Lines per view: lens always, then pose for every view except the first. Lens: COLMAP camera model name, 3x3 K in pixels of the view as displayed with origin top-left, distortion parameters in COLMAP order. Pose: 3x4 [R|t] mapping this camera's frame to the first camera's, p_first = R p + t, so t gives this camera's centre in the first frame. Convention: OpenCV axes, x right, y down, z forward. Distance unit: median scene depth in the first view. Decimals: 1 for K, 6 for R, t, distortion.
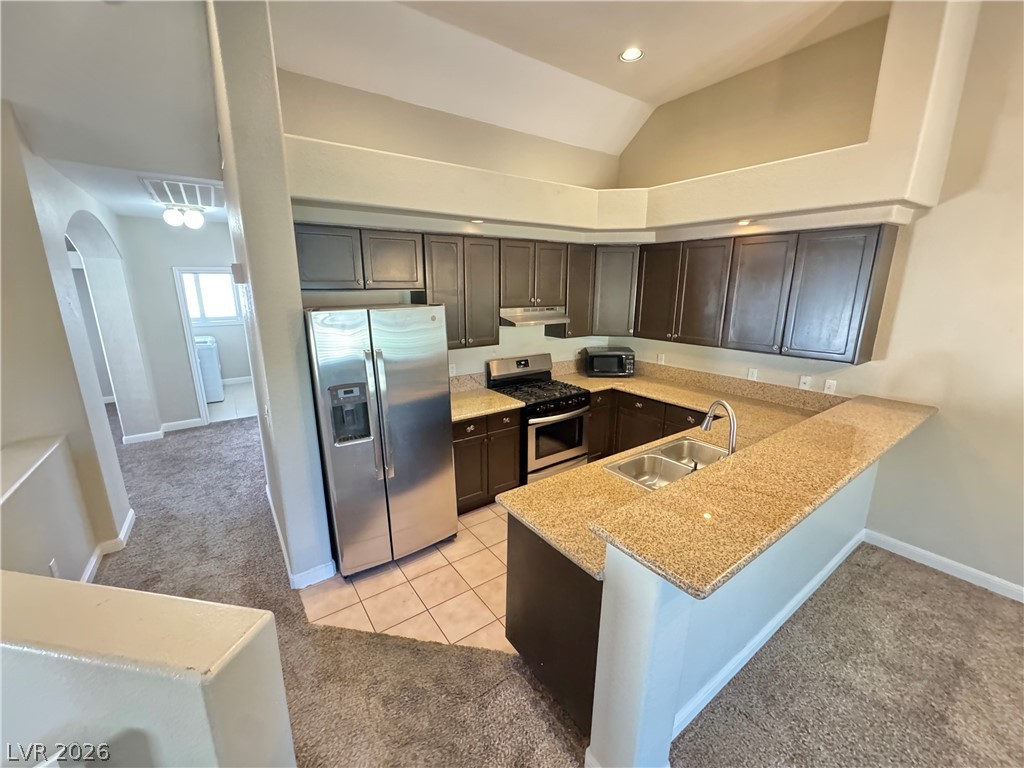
lens RADIAL K [[410.6, 0, 514.4], [0, 410.6, 384.0], [0, 0, 1]] dist [-0.001719, 0.000443]
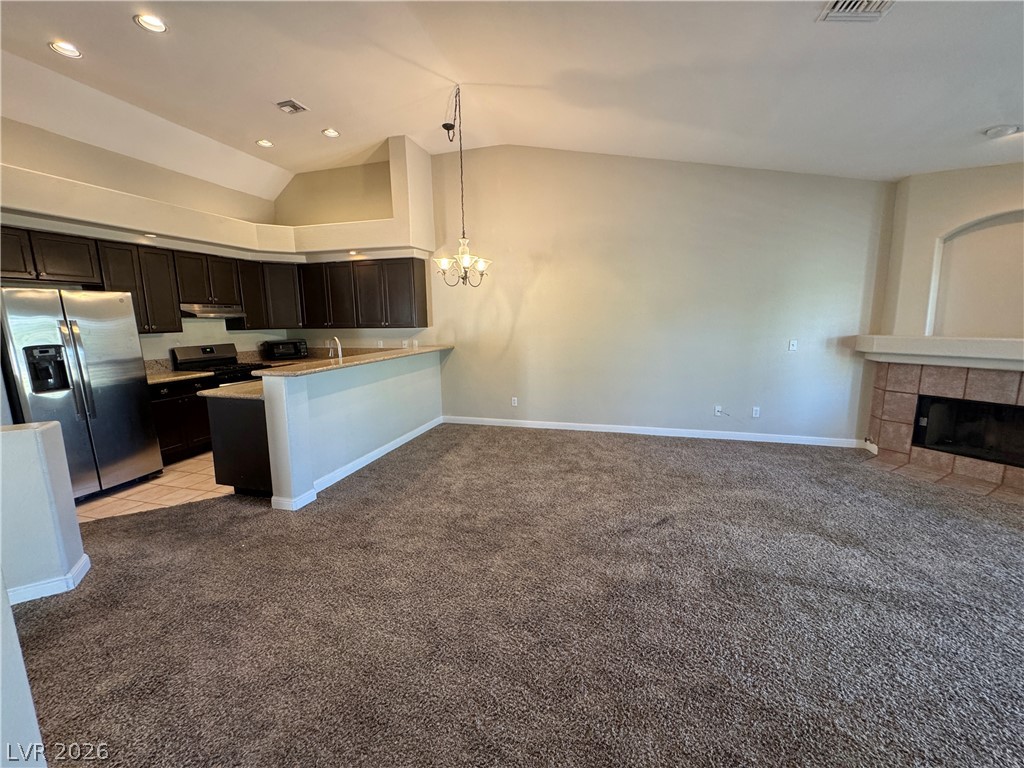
lens RADIAL K [[410.6, 0, 513.4], [0, 410.6, 383.5], [0, 0, 1]] dist [-0.001719, 0.000443]
pose [[0.784261, -0.109783, 0.610642, -0.028196], [0.159554, 0.986806, -0.027508, 0.270241], [-0.599565, 0.119004, 0.791429, -0.628340]]
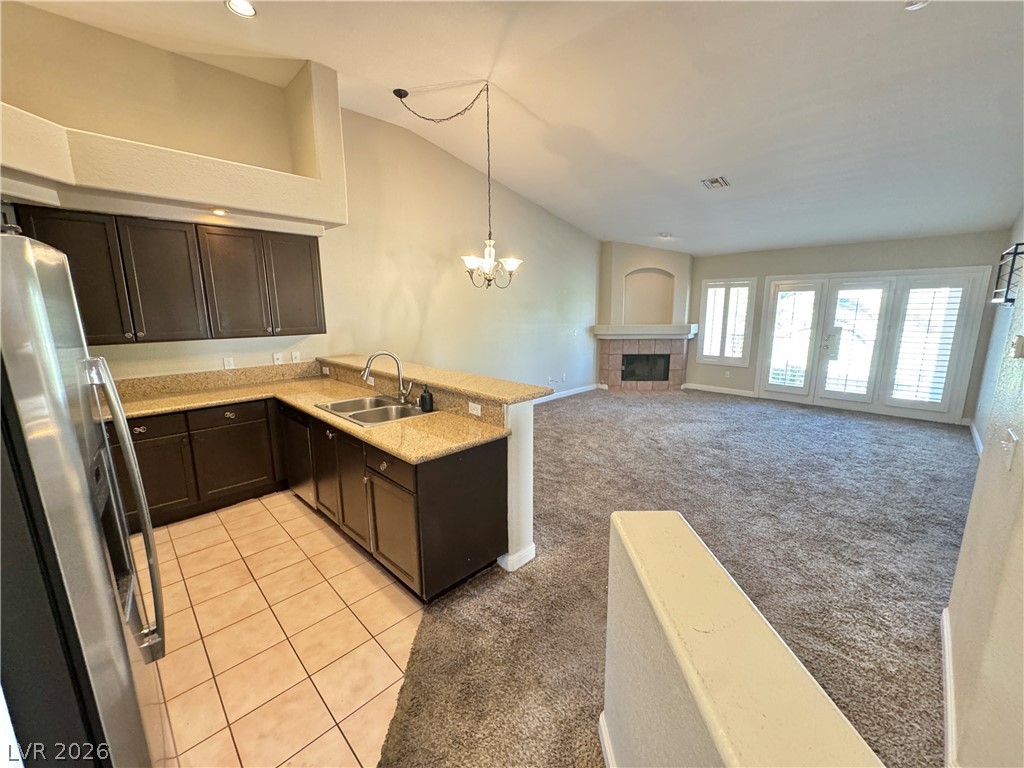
lens RADIAL K [[410.6, 0, 512.4], [0, 410.6, 384.8], [0, 0, 1]] dist [-0.001719, 0.000443]
pose [[-0.164815, -0.187459, 0.968347, -0.556113], [0.236901, 0.945510, 0.223359, -0.034526], [-0.957452, 0.266215, -0.111425, 0.457488]]
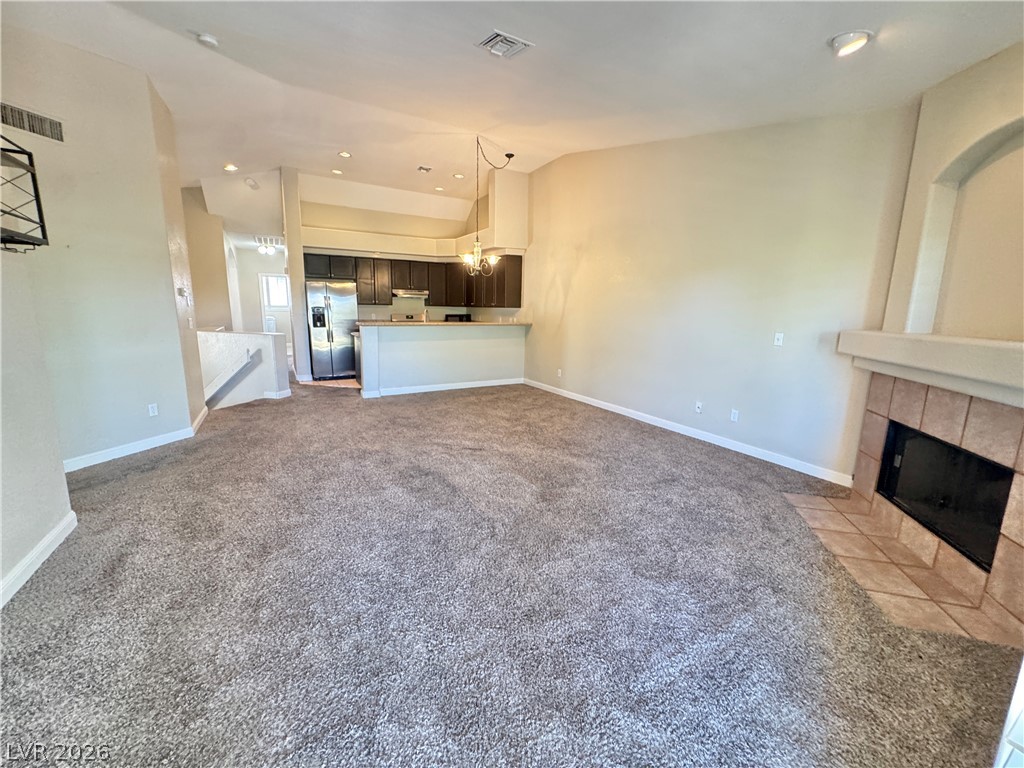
lens RADIAL K [[410.6, 0, 511.0], [0, 410.6, 384.2], [0, 0, 1]] dist [-0.001719, 0.000443]
pose [[0.994735, 0.035816, -0.096021, 0.888552], [-0.040779, 0.997904, -0.050238, 0.448009], [0.094021, 0.053889, 0.994111, -1.235771]]
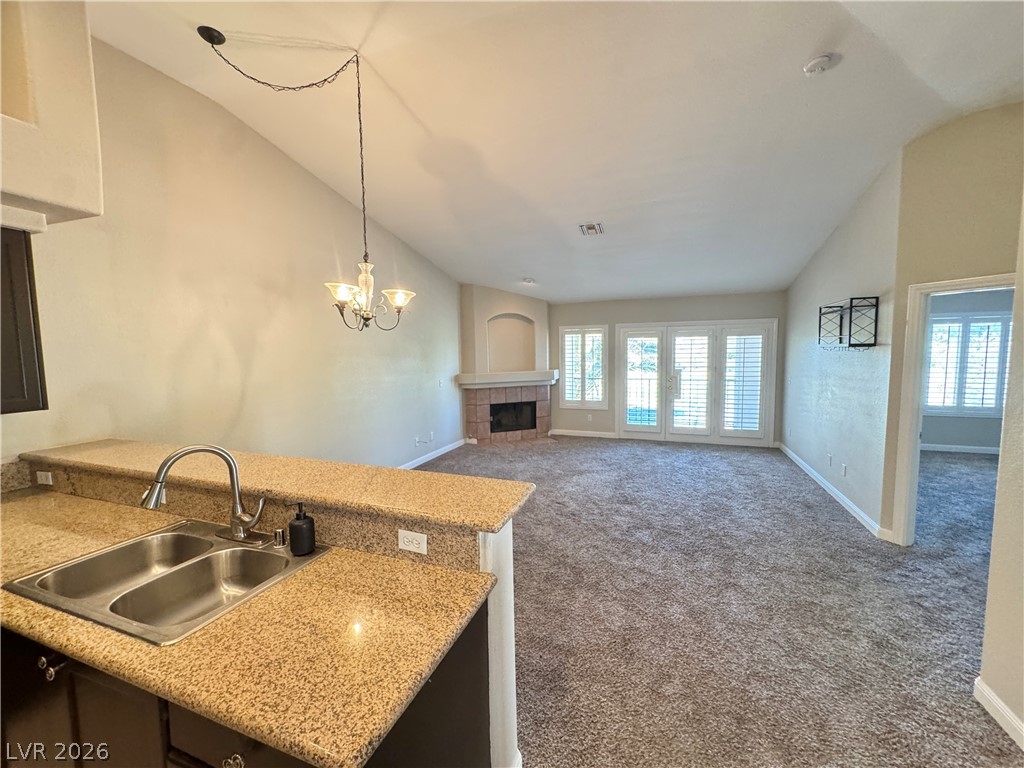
lens RADIAL K [[410.6, 0, 512.5], [0, 410.6, 383.8], [0, 0, 1]] dist [-0.001719, 0.000443]
pose [[-0.554965, -0.062248, 0.829541, -0.226468], [0.207389, 0.955358, 0.210432, -0.057408], [-0.805608, 0.288820, -0.517281, 0.535075]]
